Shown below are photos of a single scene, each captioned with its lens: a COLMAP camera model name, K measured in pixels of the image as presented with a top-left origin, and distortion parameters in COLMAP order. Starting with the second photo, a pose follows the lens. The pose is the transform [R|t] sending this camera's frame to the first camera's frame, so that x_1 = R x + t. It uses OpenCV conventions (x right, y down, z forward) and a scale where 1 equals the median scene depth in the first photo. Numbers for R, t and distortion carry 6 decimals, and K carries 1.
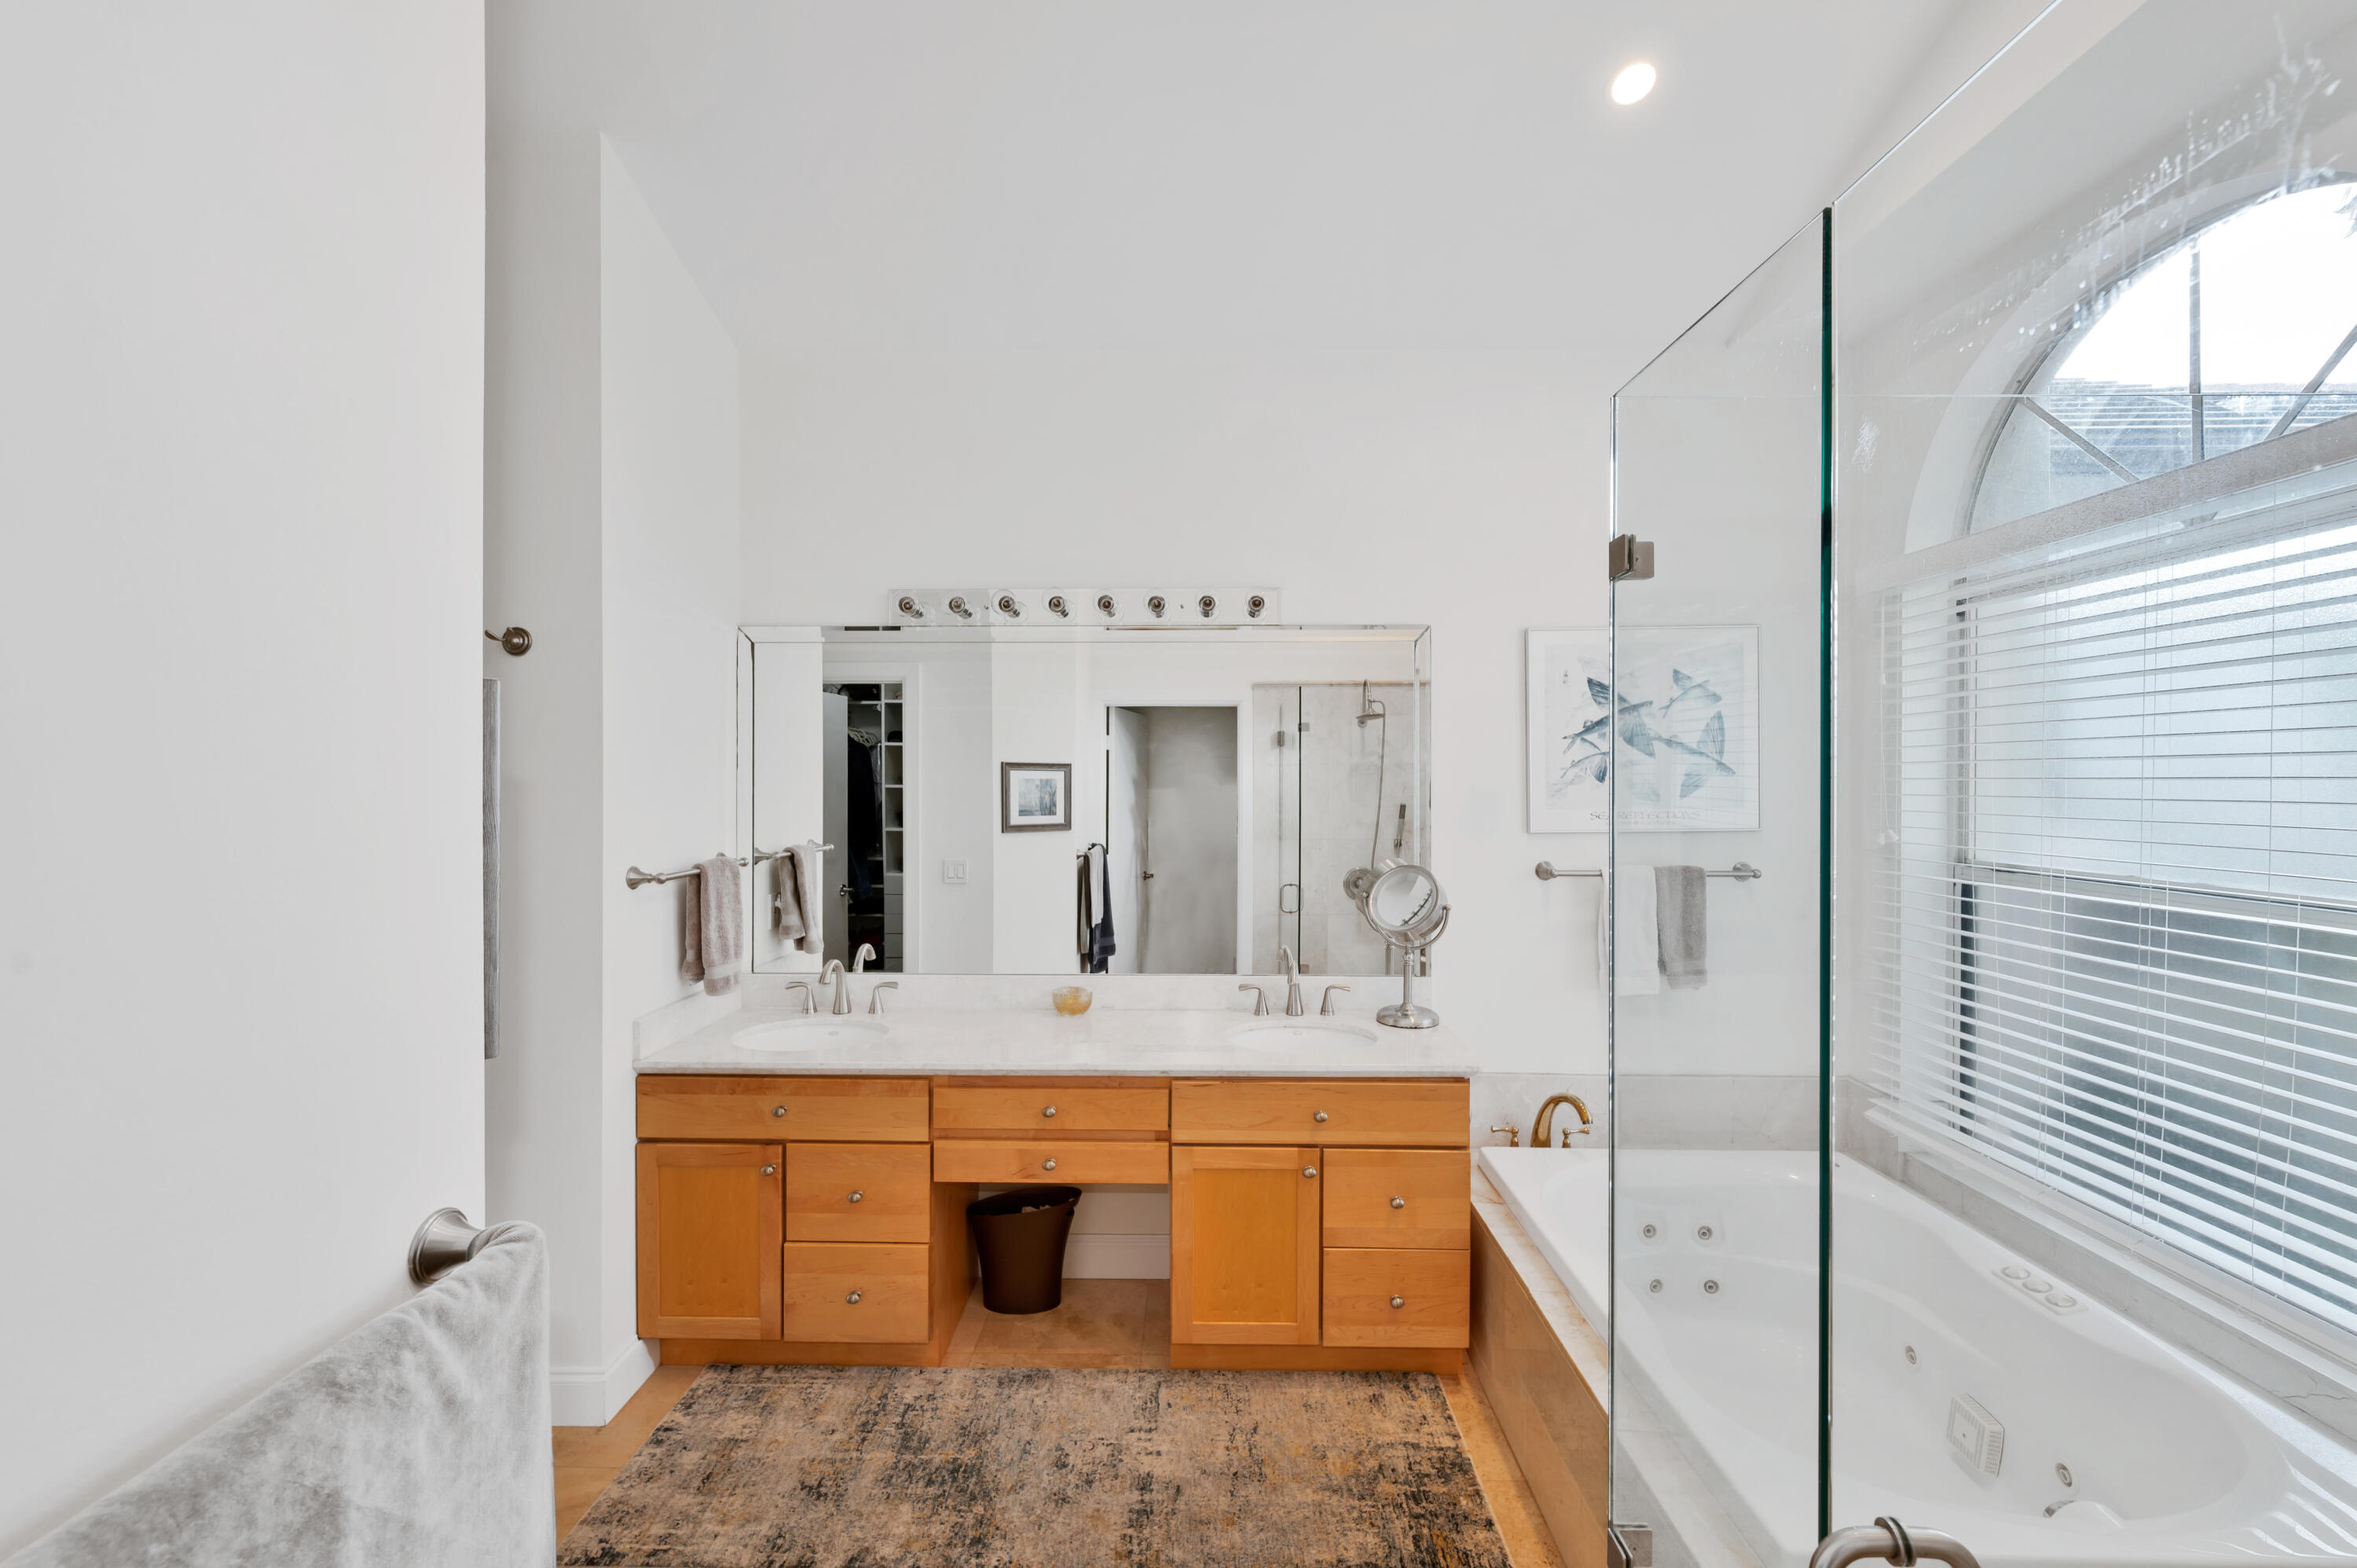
lens RADIAL K [[973.1, 0, 1178.5], [0, 973.1, 784.0], [0, 0, 1]] dist [0.000548, 0.000006]
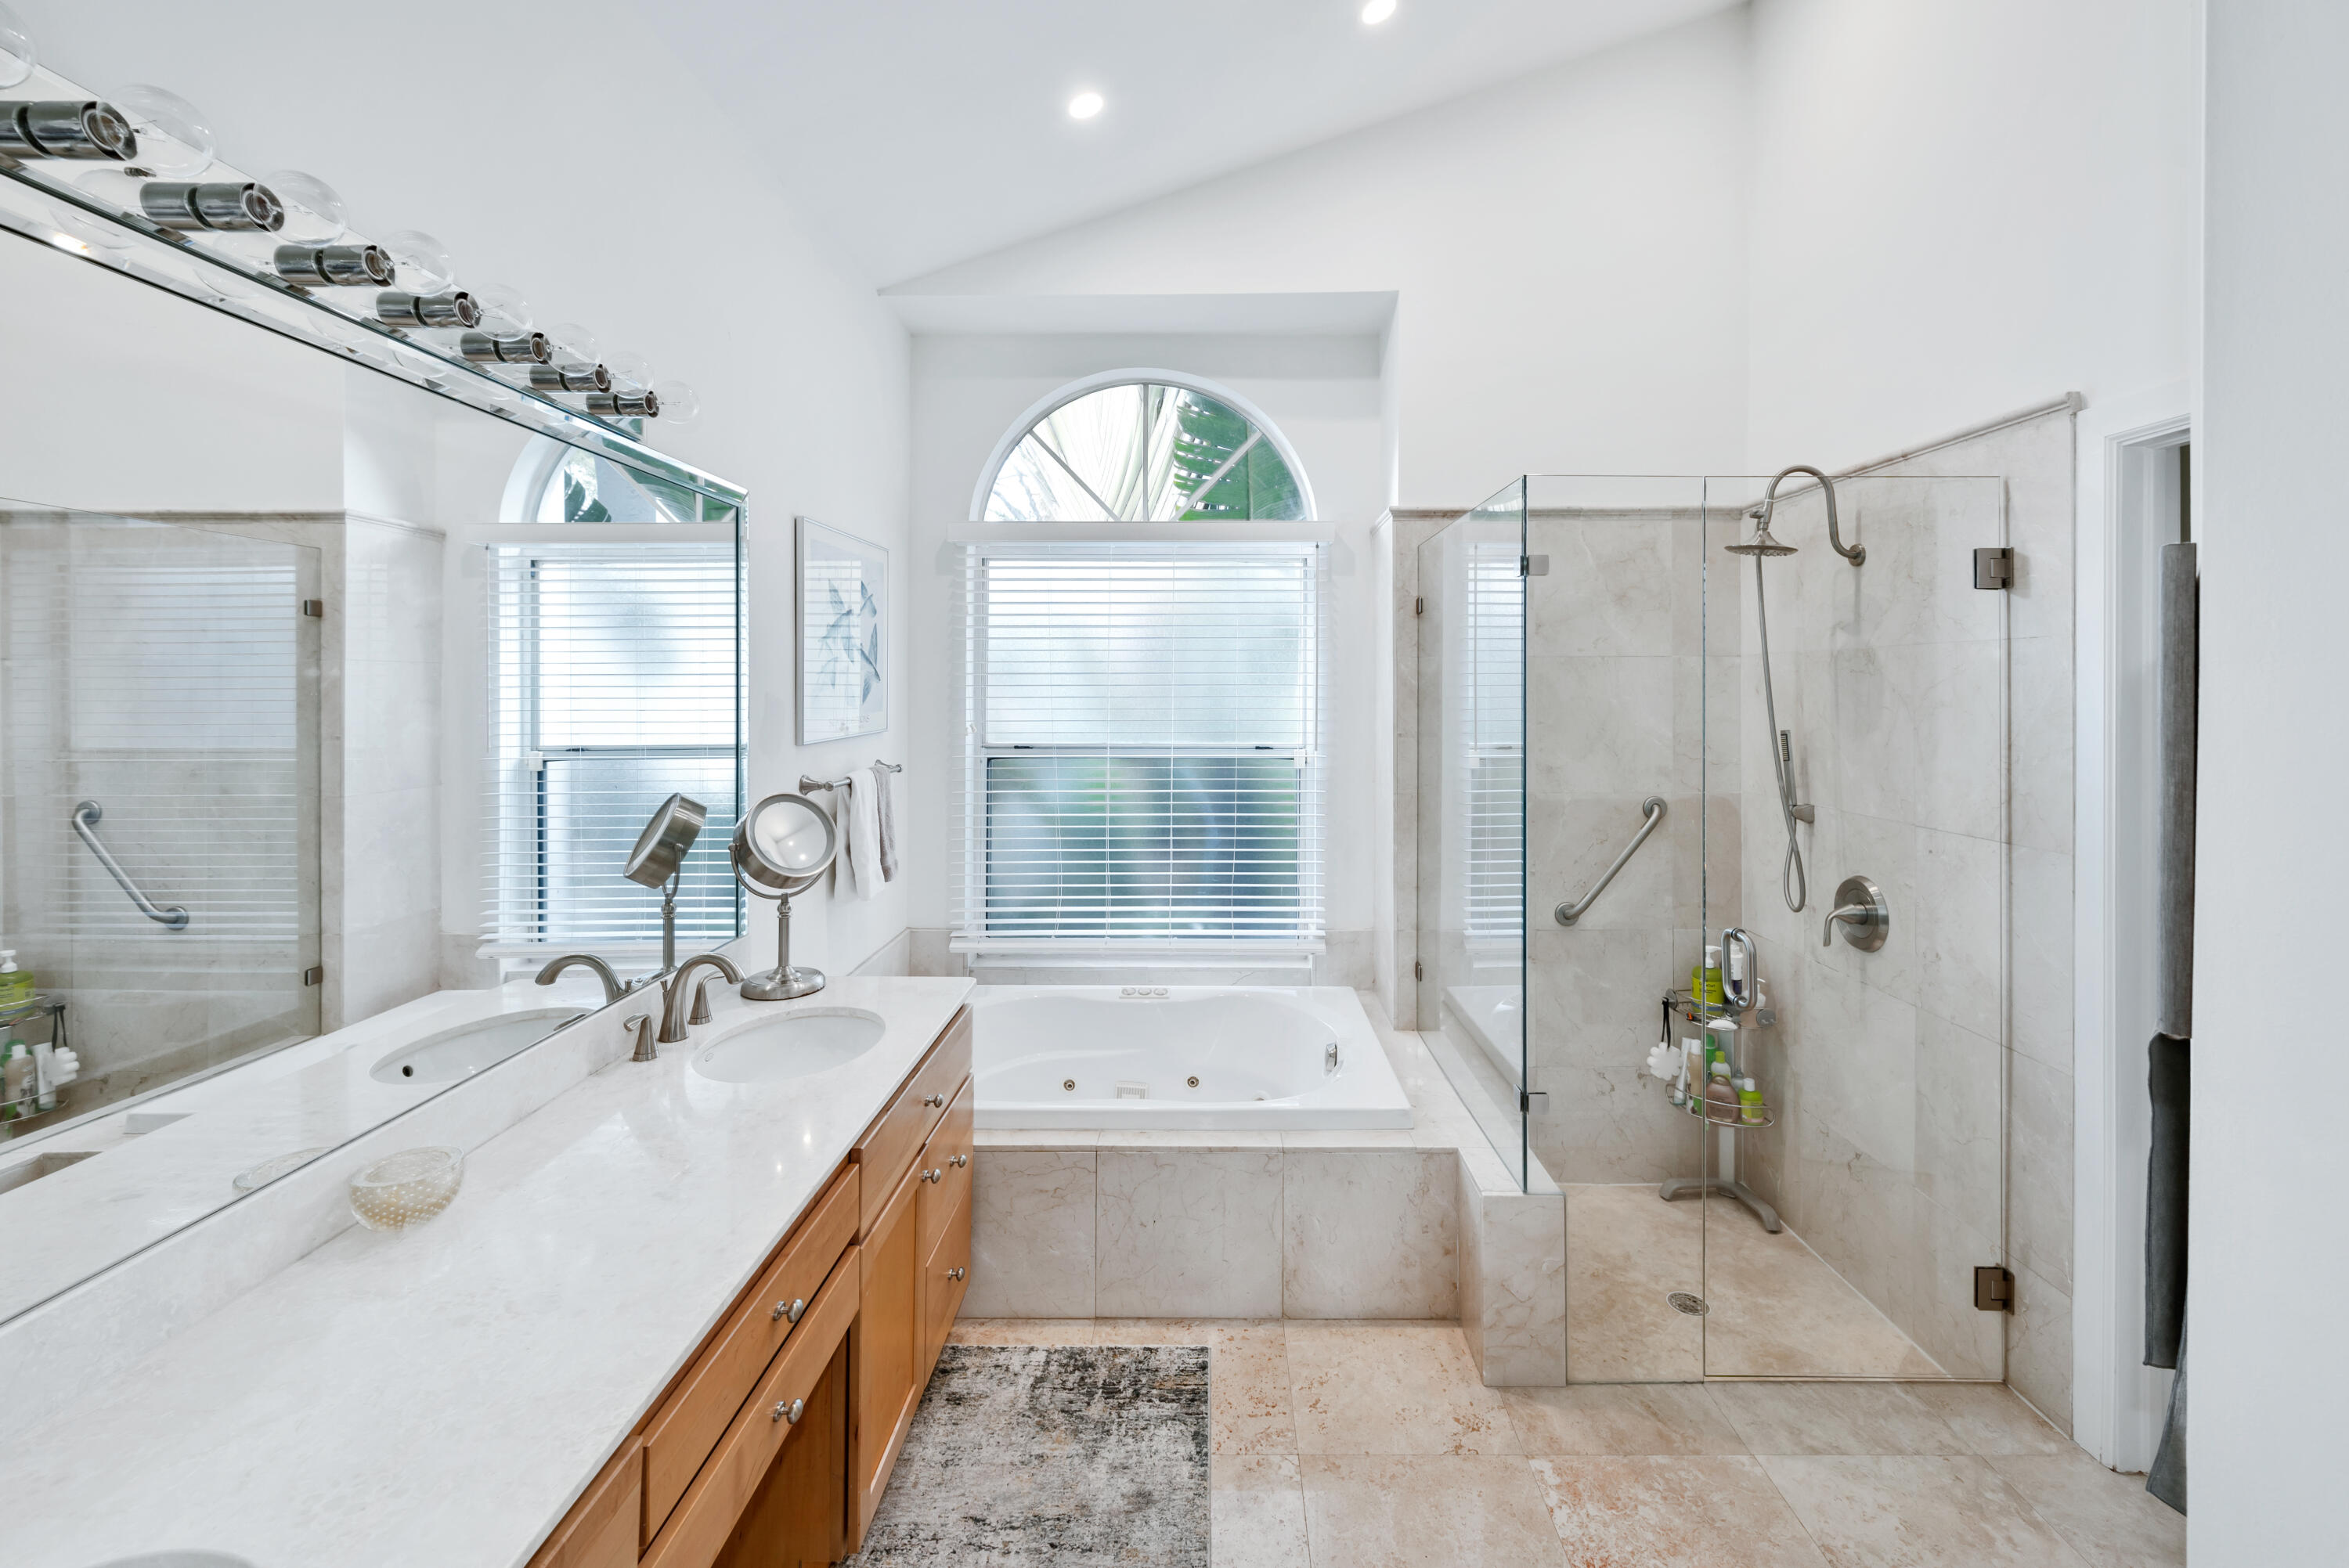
lens RADIAL K [[979.1, 0, 1185.5], [0, 979.1, 701.0], [0, 0, 1]] dist [0.002252, 0.000059]
pose [[-0.015210, -0.001521, 0.999883, -0.722232], [-0.003904, 0.999991, 0.001462, 0.004524], [-0.999877, -0.003882, -0.015216, 0.863199]]
